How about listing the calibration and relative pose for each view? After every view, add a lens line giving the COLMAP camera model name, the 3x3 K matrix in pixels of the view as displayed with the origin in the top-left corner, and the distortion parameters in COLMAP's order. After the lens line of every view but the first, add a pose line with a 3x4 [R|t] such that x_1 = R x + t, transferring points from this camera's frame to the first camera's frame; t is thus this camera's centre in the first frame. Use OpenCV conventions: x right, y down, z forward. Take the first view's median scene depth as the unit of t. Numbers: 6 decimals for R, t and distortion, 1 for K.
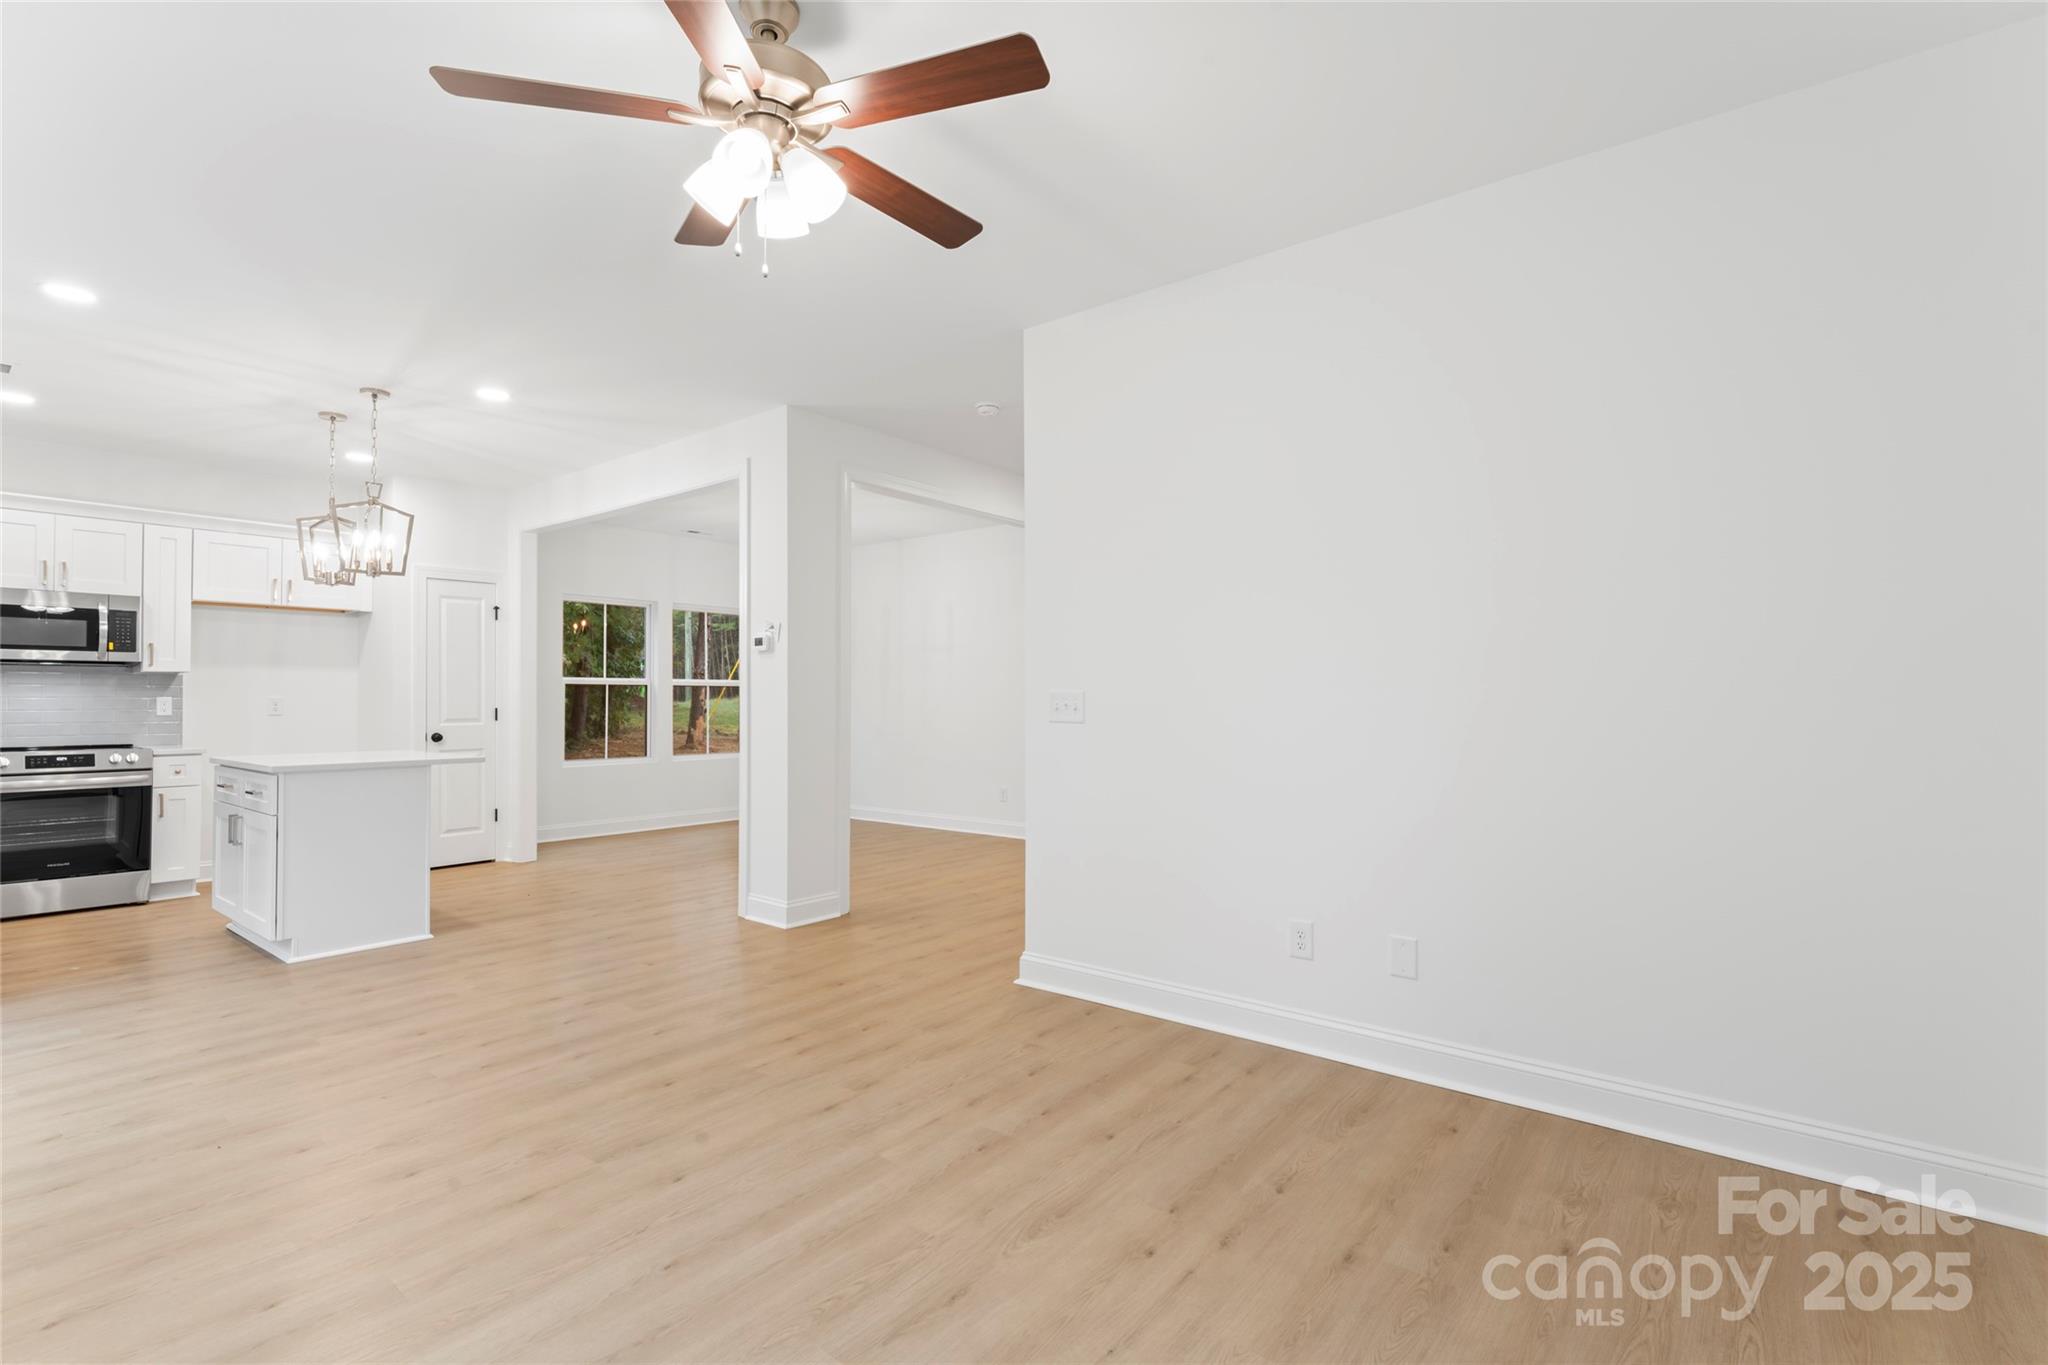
lens RADIAL K [[943.2, 0, 1017.7], [0, 943.2, 683.4], [0, 0, 1]] dist [0.000599, 0.000734]
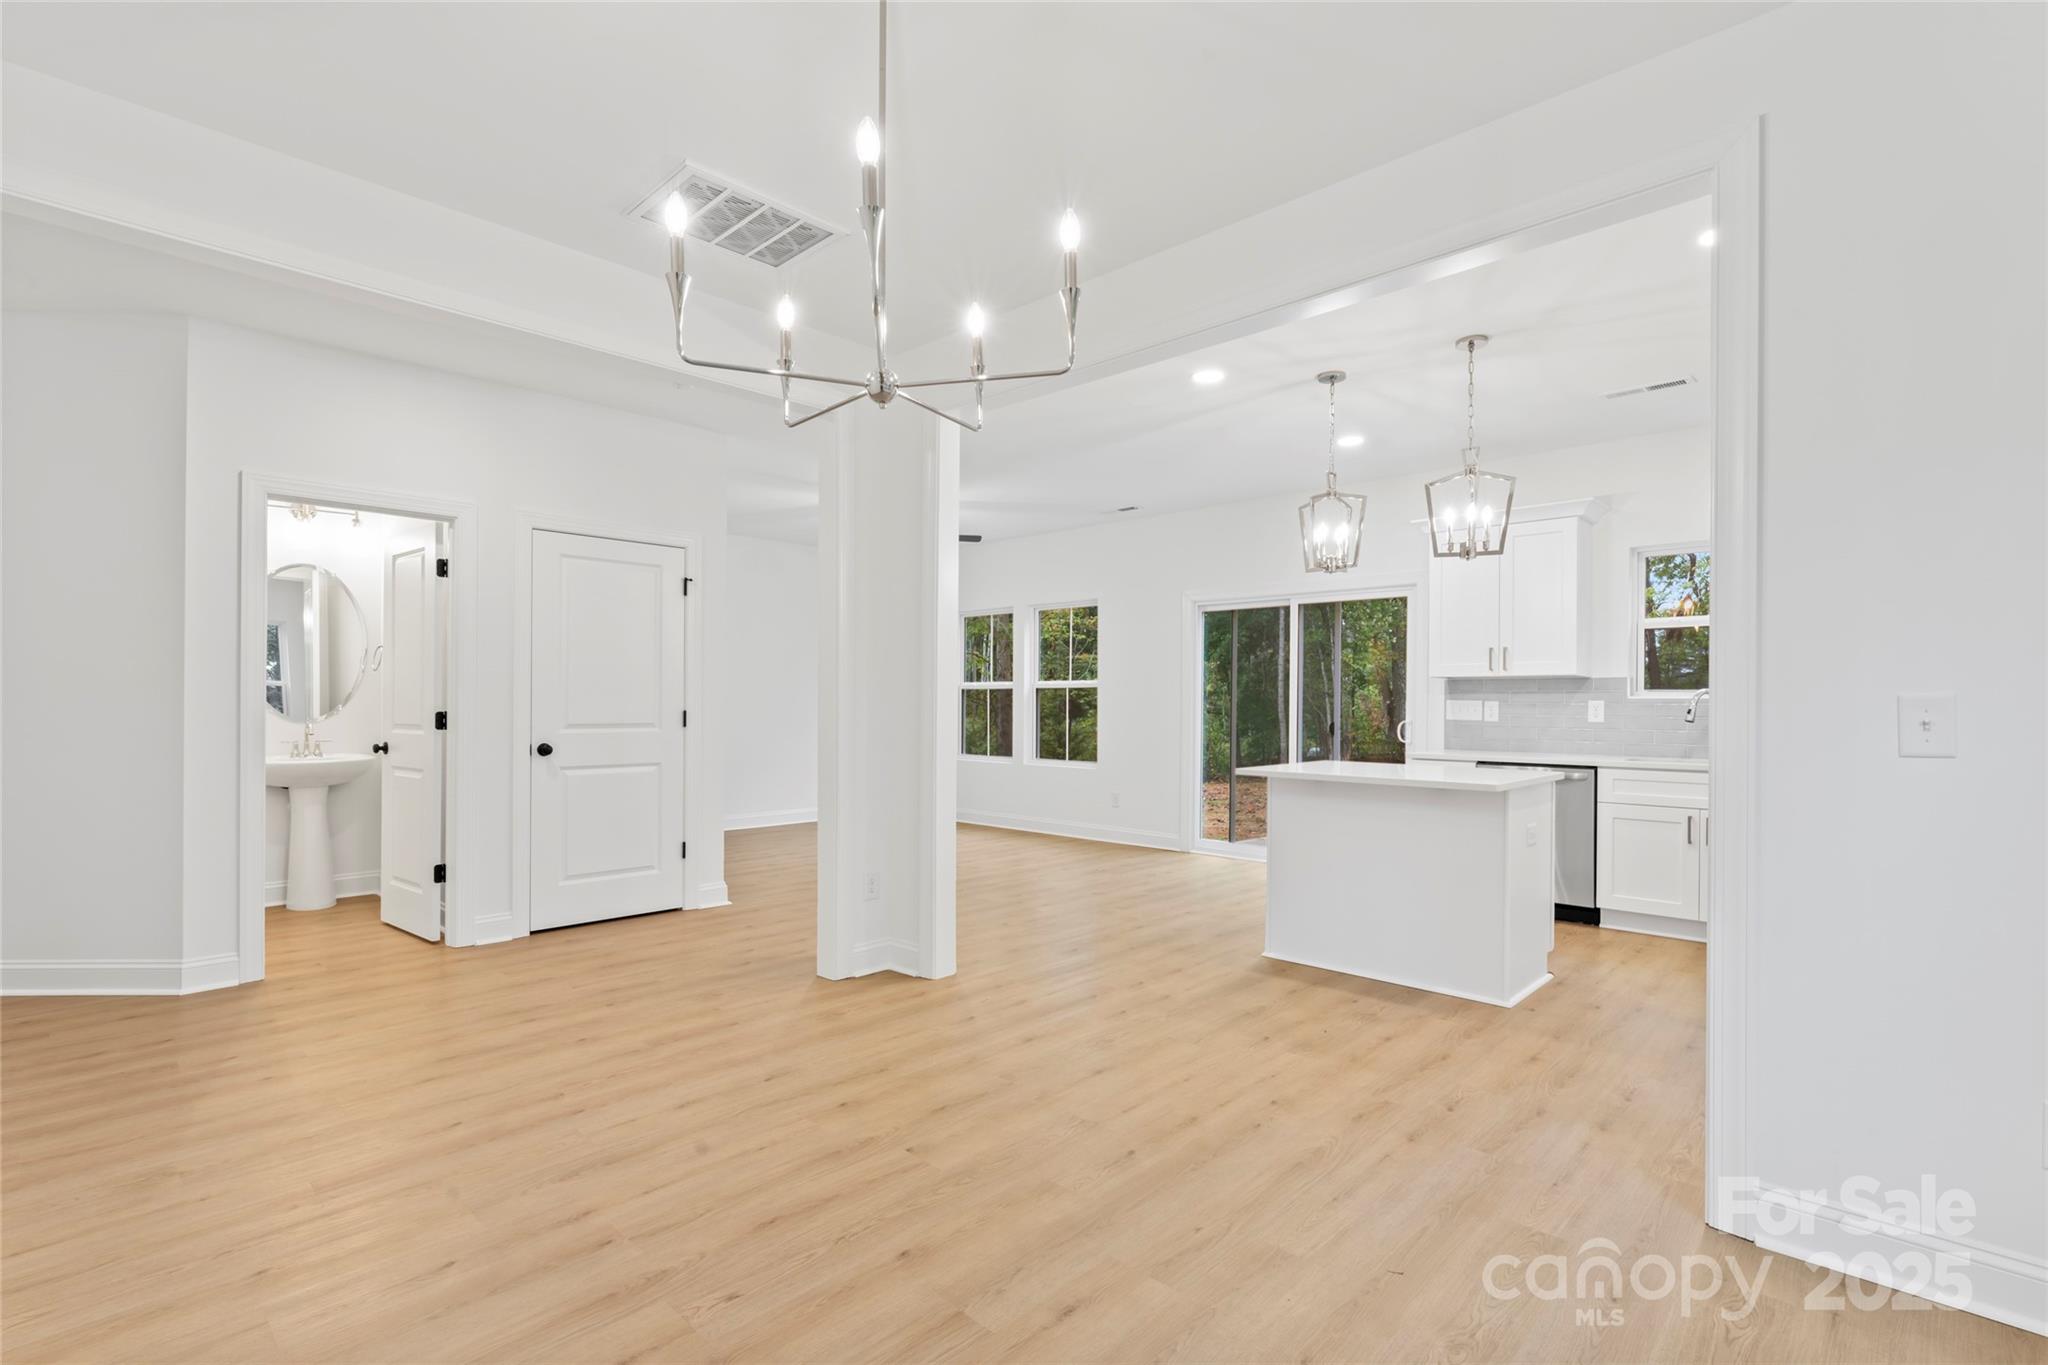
lens RADIAL K [[947.2, 0, 1013.7], [0, 947.2, 700.7], [0, 0, 1]] dist [-0.000227, -0.000077]
pose [[-0.995433, -0.003410, 0.095404, -0.407895], [-0.005216, 0.999812, -0.018687, 0.029757], [-0.095322, -0.019100, -0.995263, 1.742827]]
